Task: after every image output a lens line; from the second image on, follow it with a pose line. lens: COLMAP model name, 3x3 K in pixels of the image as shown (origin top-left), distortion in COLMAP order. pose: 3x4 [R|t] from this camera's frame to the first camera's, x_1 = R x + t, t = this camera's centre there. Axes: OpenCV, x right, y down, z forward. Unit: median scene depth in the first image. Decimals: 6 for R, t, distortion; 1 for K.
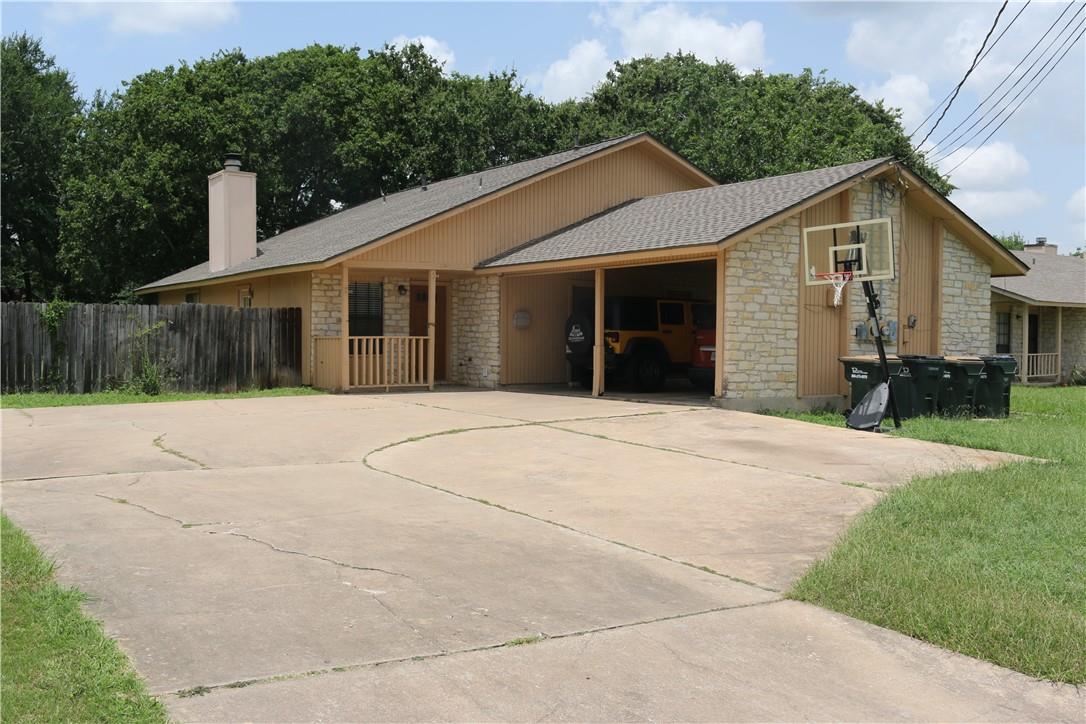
lens RADIAL K [[1149.4, 0, 543.0], [0, 1149.4, 362.0], [0, 0, 1]] dist [-0.008960, -0.003852]
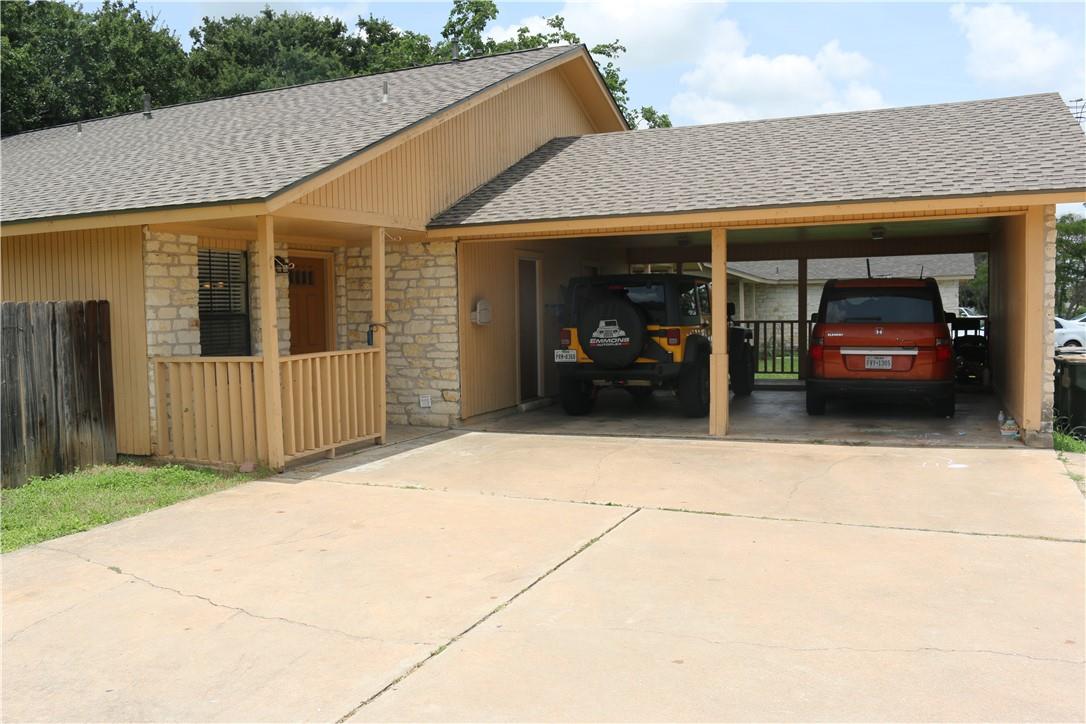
lens RADIAL K [[932.5, 0, 543.0], [0, 932.5, 362.0], [0, 0, 1]] dist [-0.098229, 0.000078]
pose [[0.830971, -0.054505, 0.553639, -0.276536], [0.035919, 0.998369, 0.044376, -0.031793], [-0.555155, -0.016989, 0.831573, 0.572100]]
